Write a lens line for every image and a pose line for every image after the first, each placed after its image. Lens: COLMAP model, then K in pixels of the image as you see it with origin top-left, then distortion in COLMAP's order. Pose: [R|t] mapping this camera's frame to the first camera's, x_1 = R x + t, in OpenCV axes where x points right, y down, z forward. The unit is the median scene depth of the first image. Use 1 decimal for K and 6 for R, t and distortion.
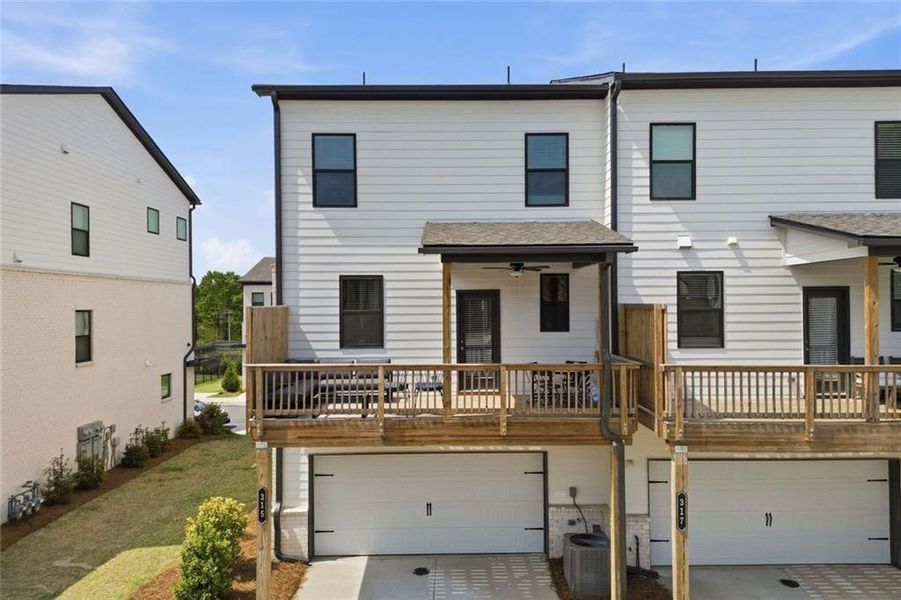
lens RADIAL K [[608.3, 0, 450.5], [0, 608.3, 300.0], [0, 0, 1]] dist [0.052264, -0.003997]
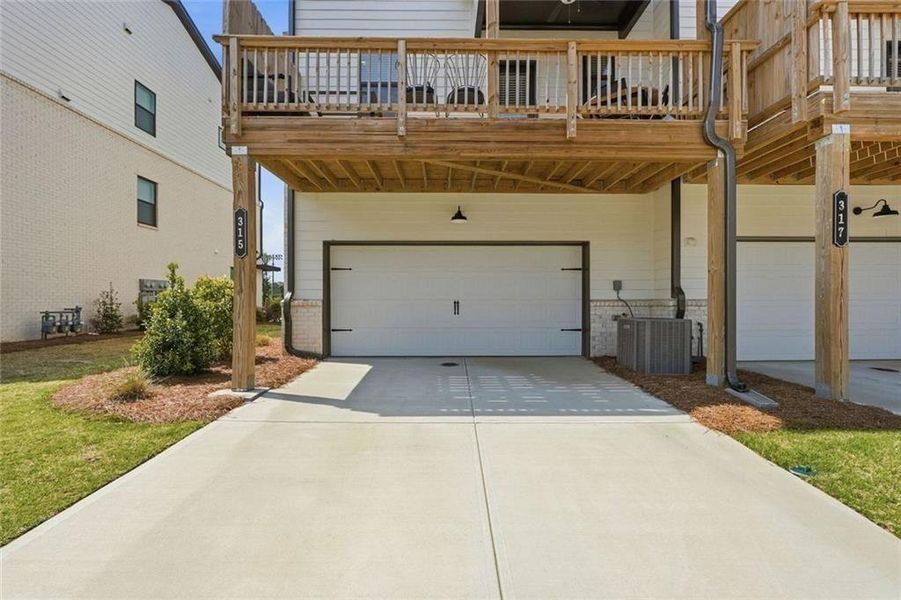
lens RADIAL K [[395.6, 0, 452.0], [0, 395.6, 281.8], [0, 0, 1]] dist [-0.002415, -0.000105]
pose [[0.999976, 0.004956, -0.004749, -0.040036], [-0.004969, 0.999984, -0.002839, 0.312403], [0.004735, 0.002863, 0.999985, 0.421304]]
